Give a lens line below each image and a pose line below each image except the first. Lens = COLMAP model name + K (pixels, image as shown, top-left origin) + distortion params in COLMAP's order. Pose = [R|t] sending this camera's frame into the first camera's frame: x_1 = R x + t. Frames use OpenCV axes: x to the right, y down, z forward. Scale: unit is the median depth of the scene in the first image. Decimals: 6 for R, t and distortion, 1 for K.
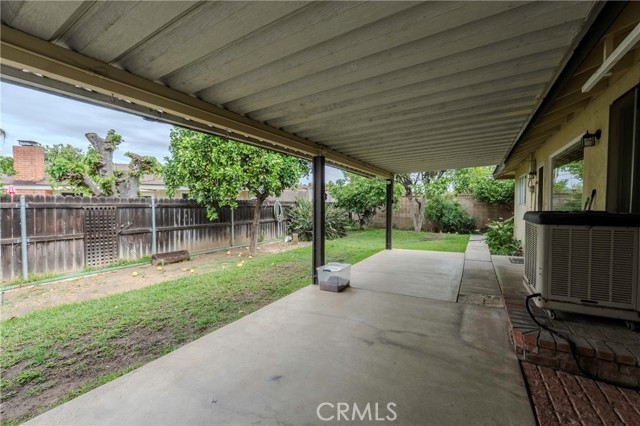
lens RADIAL K [[265.6, 0, 319.8], [0, 265.6, 213.9], [0, 0, 1]] dist [-0.010018, 0.000048]
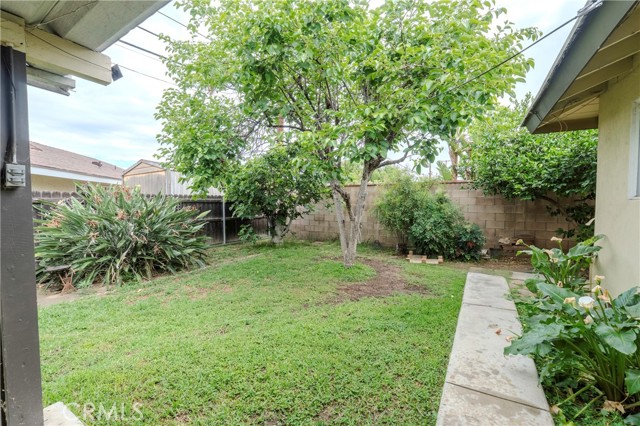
lens RADIAL K [[265.6, 0, 317.8], [0, 265.6, 214.6], [0, 0, 1]] dist [-0.010018, 0.000048]
pose [[0.999881, -0.004334, -0.014798, 0.294708], [0.004608, 0.999817, 0.018570, -0.017681], [0.014715, -0.018636, 0.999718, 0.503425]]
